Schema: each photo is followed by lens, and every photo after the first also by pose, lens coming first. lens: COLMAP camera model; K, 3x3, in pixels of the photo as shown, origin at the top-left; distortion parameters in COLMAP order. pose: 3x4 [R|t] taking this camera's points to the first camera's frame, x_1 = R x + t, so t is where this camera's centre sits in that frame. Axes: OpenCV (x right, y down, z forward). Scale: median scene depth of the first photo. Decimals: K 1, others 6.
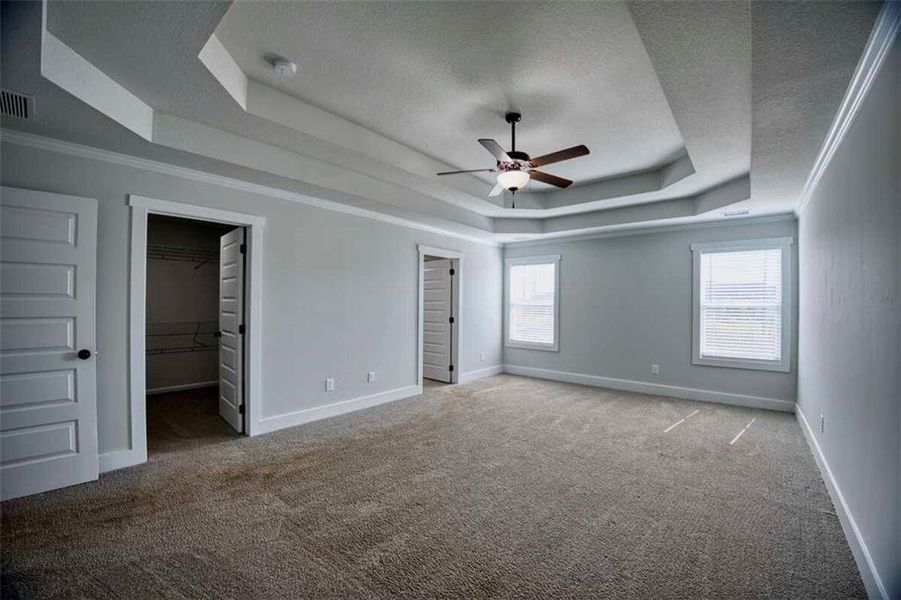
lens RADIAL K [[361.9, 0, 450.5], [0, 361.9, 300.0], [0, 0, 1]] dist [-0.048878, -0.000109]
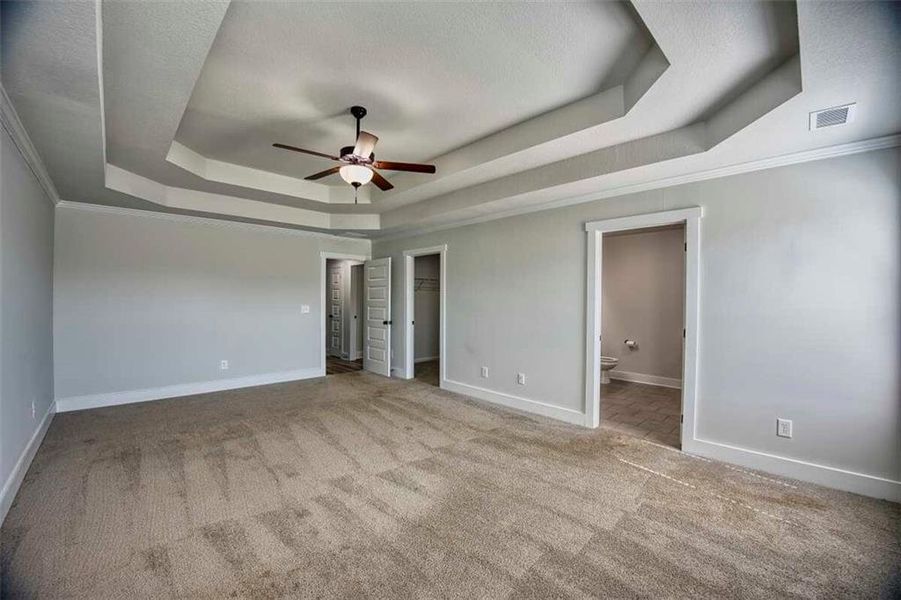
lens RADIAL K [[361.9, 0, 450.5], [0, 361.9, 300.0], [0, 0, 1]] dist [-0.048878, -0.000109]
pose [[-0.105980, -0.010093, -0.994317, 0.801011], [0.002003, 0.999944, -0.010364, 0.014306], [0.994366, -0.003089, -0.105954, 0.968821]]
